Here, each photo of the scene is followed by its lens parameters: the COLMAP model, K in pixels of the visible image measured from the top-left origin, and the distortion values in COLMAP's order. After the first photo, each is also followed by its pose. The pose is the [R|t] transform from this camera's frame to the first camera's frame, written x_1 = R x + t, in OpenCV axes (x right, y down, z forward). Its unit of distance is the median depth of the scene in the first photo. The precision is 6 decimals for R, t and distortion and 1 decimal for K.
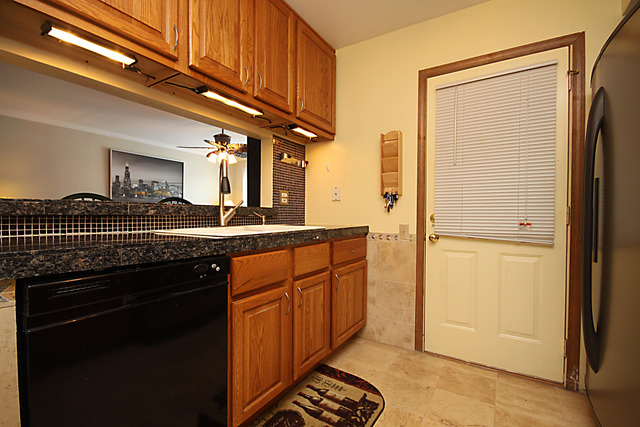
lens RADIAL K [[294.9, 0, 317.2], [0, 294.9, 217.3], [0, 0, 1]] dist [-0.000533, -0.007992]
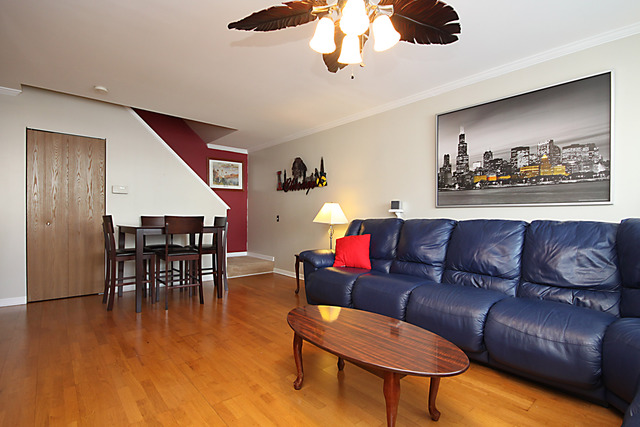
lens RADIAL K [[294.9, 0, 318.7], [0, 294.9, 216.5], [0, 0, 1]] dist [-0.000533, -0.007992]
pose [[-0.251516, -0.004019, -0.967845, -0.103972], [-0.009390, 0.999954, -0.001712, -0.035204], [0.967808, 0.008658, -0.251542, 2.231060]]
